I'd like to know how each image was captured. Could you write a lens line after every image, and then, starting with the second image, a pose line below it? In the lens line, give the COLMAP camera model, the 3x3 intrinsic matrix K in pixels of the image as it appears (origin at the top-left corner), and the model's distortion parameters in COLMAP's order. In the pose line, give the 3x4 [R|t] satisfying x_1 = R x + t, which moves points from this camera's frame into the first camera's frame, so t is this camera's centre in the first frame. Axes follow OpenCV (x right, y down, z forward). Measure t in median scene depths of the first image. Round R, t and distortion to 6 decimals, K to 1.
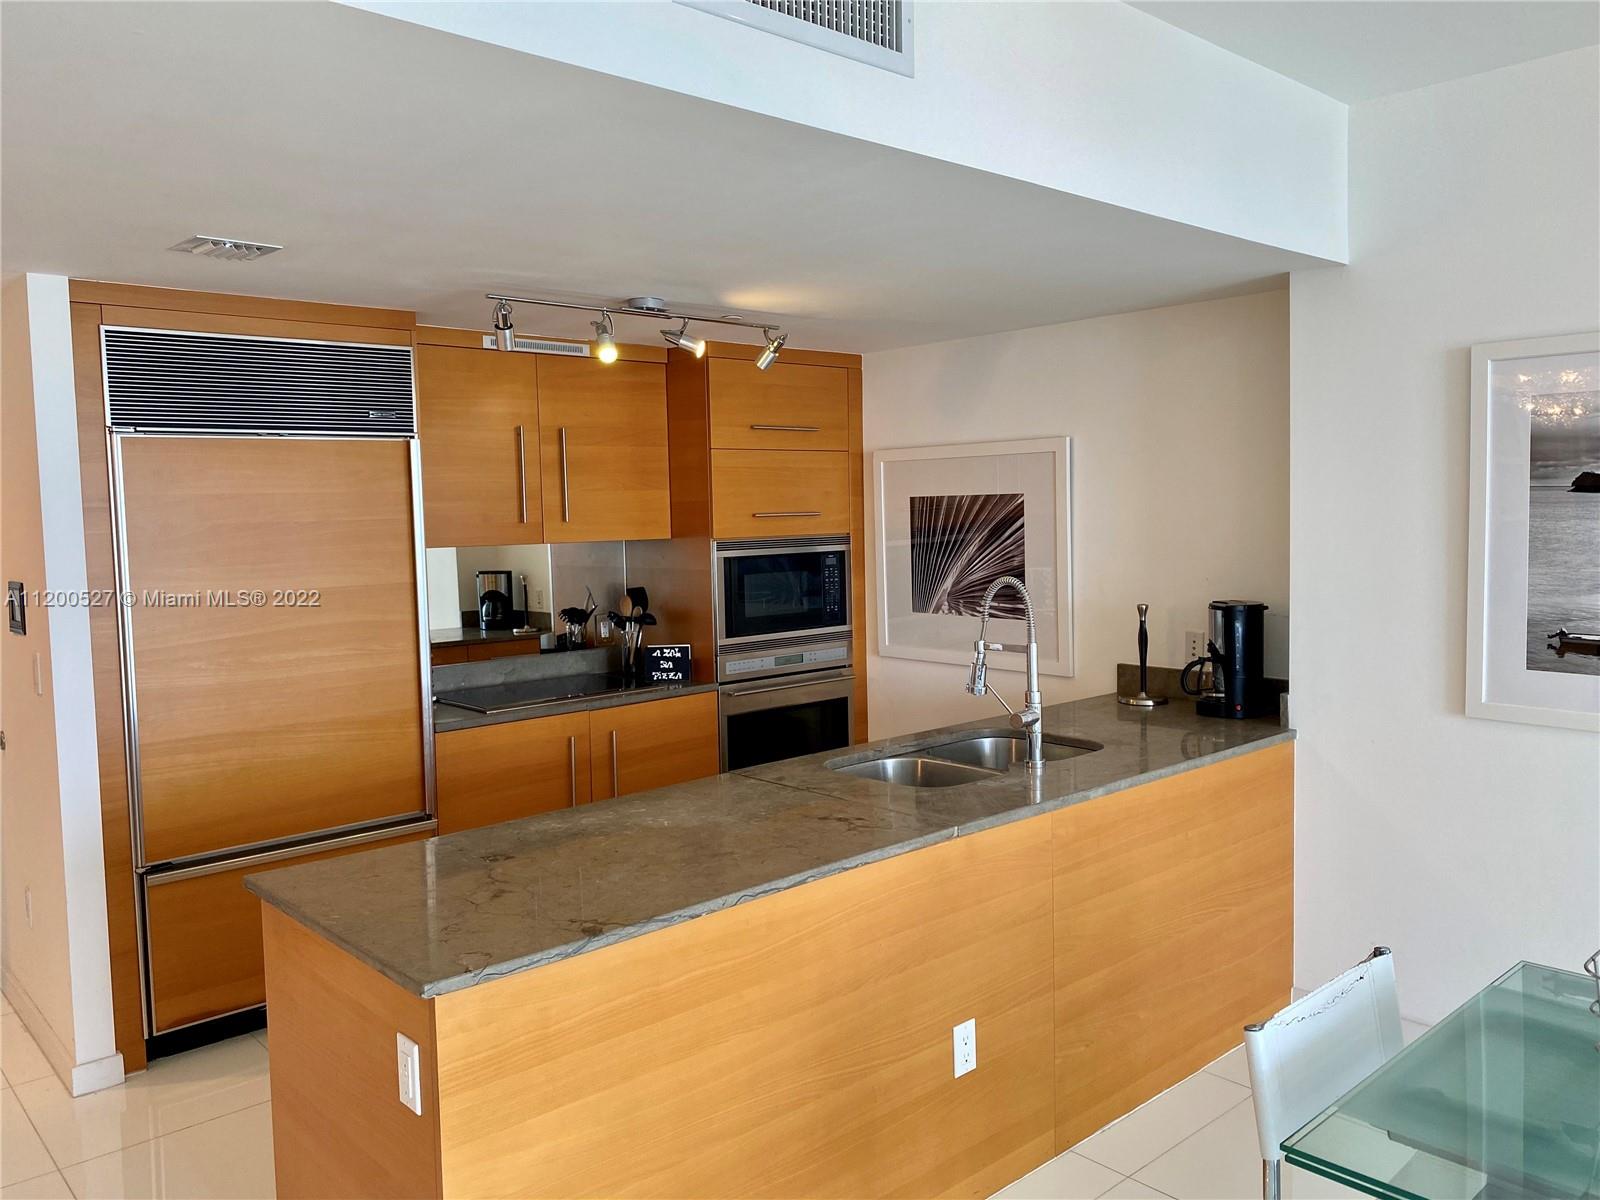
lens RADIAL K [[1226.4, 0, 791.7], [0, 1226.4, 592.4], [0, 0, 1]] dist [0.011508, -0.003463]
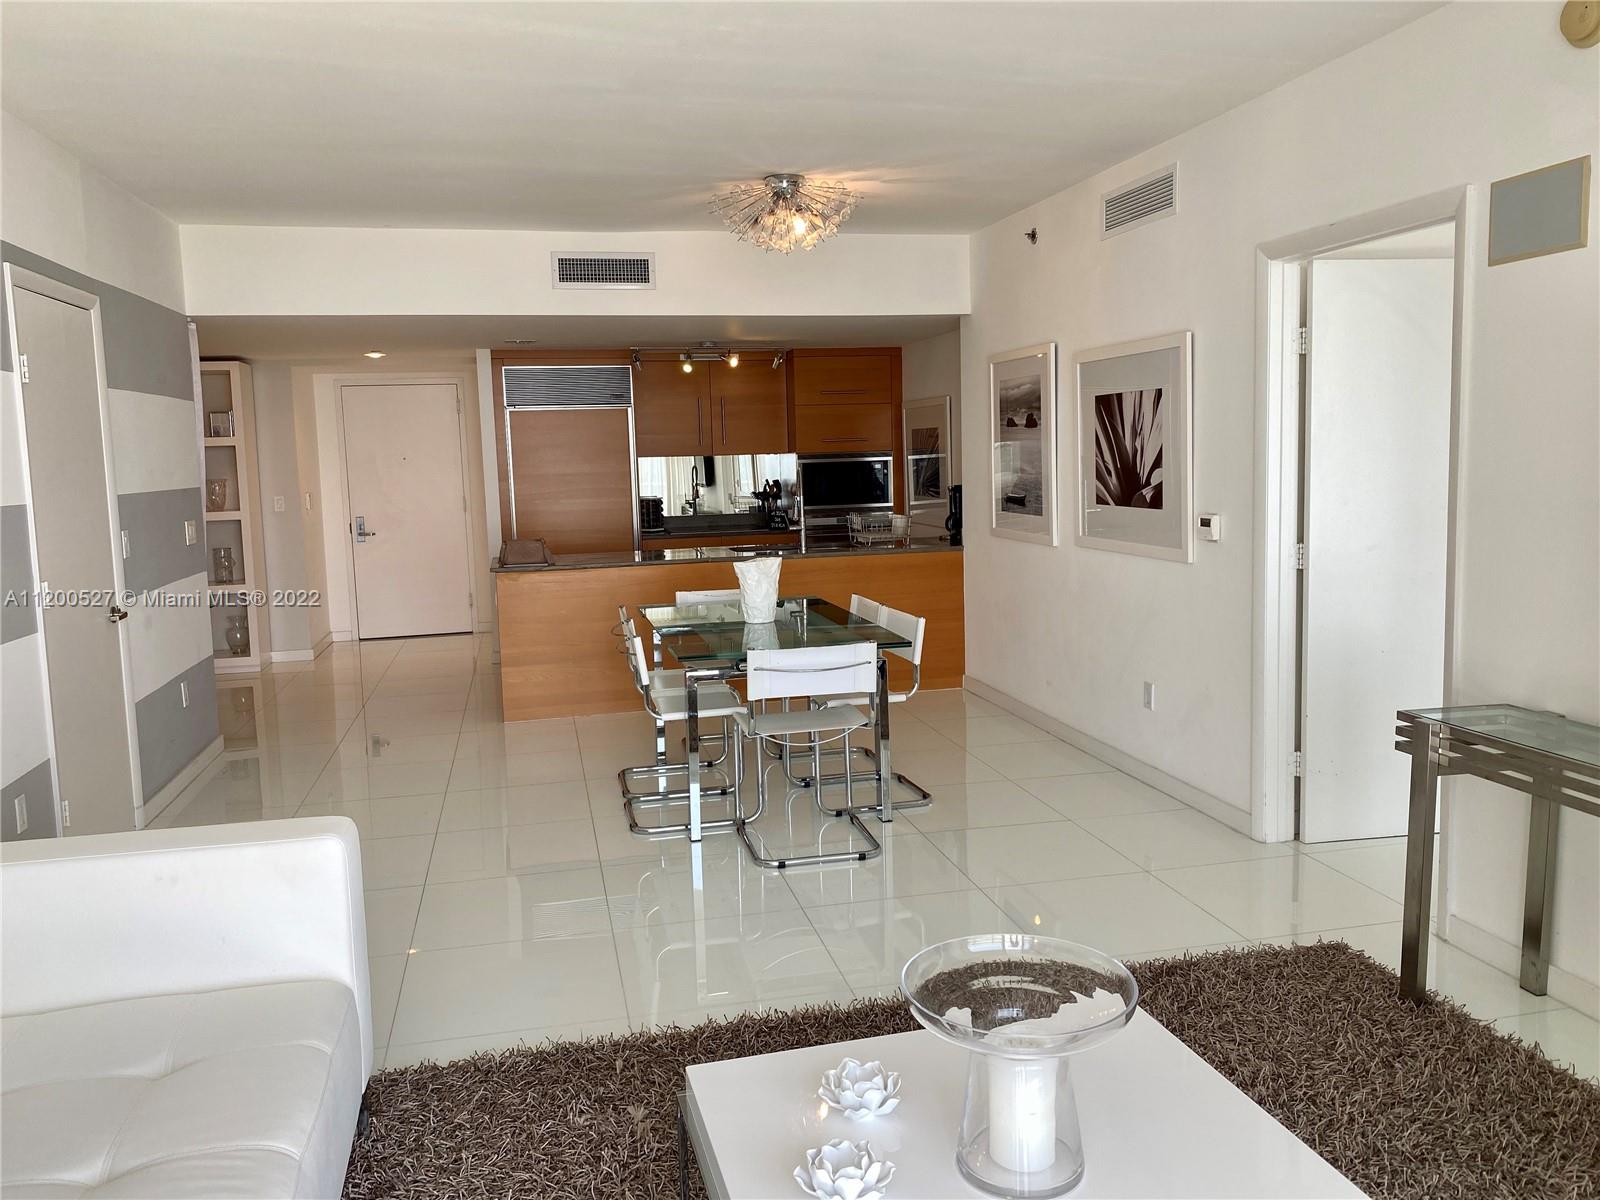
lens RADIAL K [[1226.4, 0, 791.7], [0, 1226.4, 592.4], [0, 0, 1]] dist [0.011508, -0.003463]
pose [[0.869345, 0.051445, -0.491521, 0.900706], [-0.021823, 0.997593, 0.065817, 0.047837], [0.493724, -0.046491, 0.868375, -0.682328]]
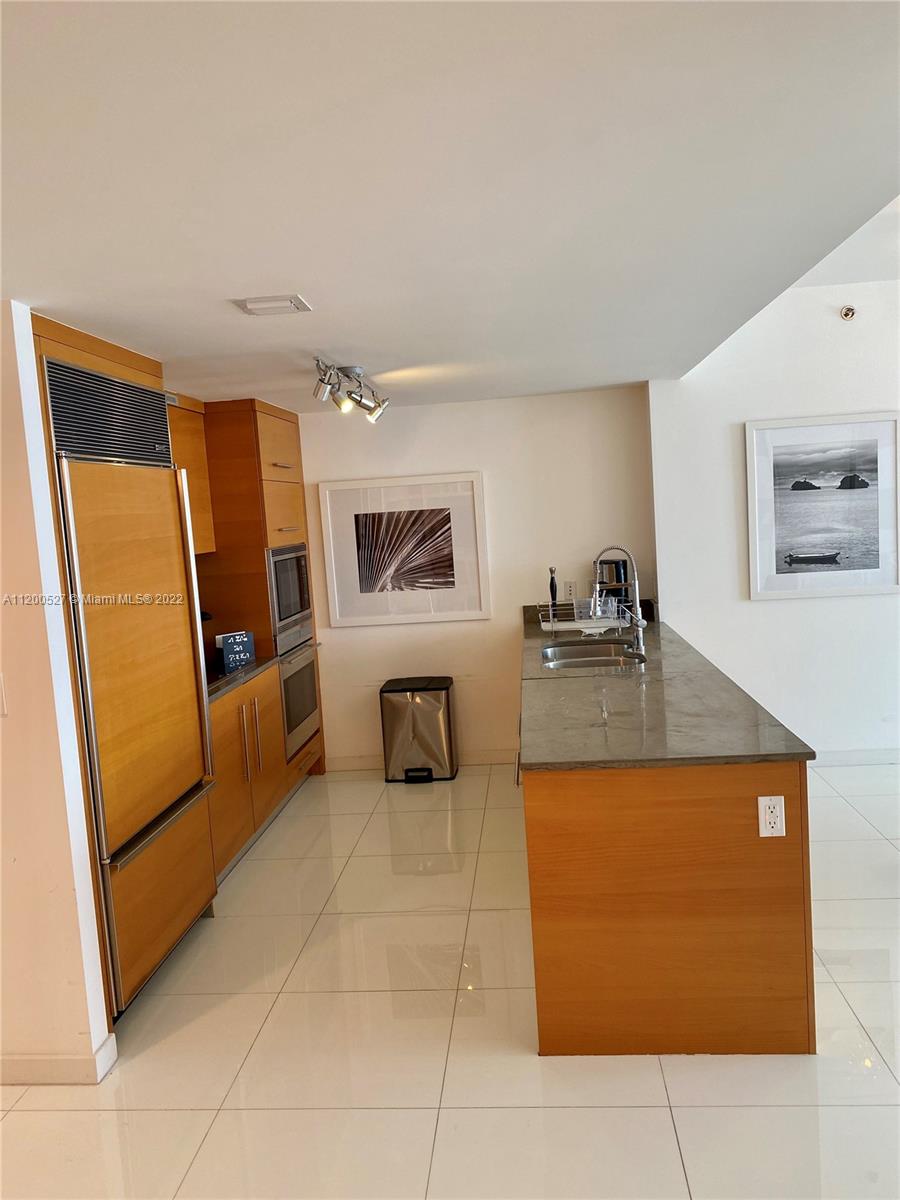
lens RADIAL K [[914.2, 0, 450.0], [0, 914.2, 600.0], [0, 0, 1]] dist [0.007840, -0.006352]
pose [[0.731054, -0.093982, 0.675816, -0.612780], [0.099777, 0.994546, 0.030373, 0.001669], [-0.674984, 0.045226, 0.736445, 0.142774]]
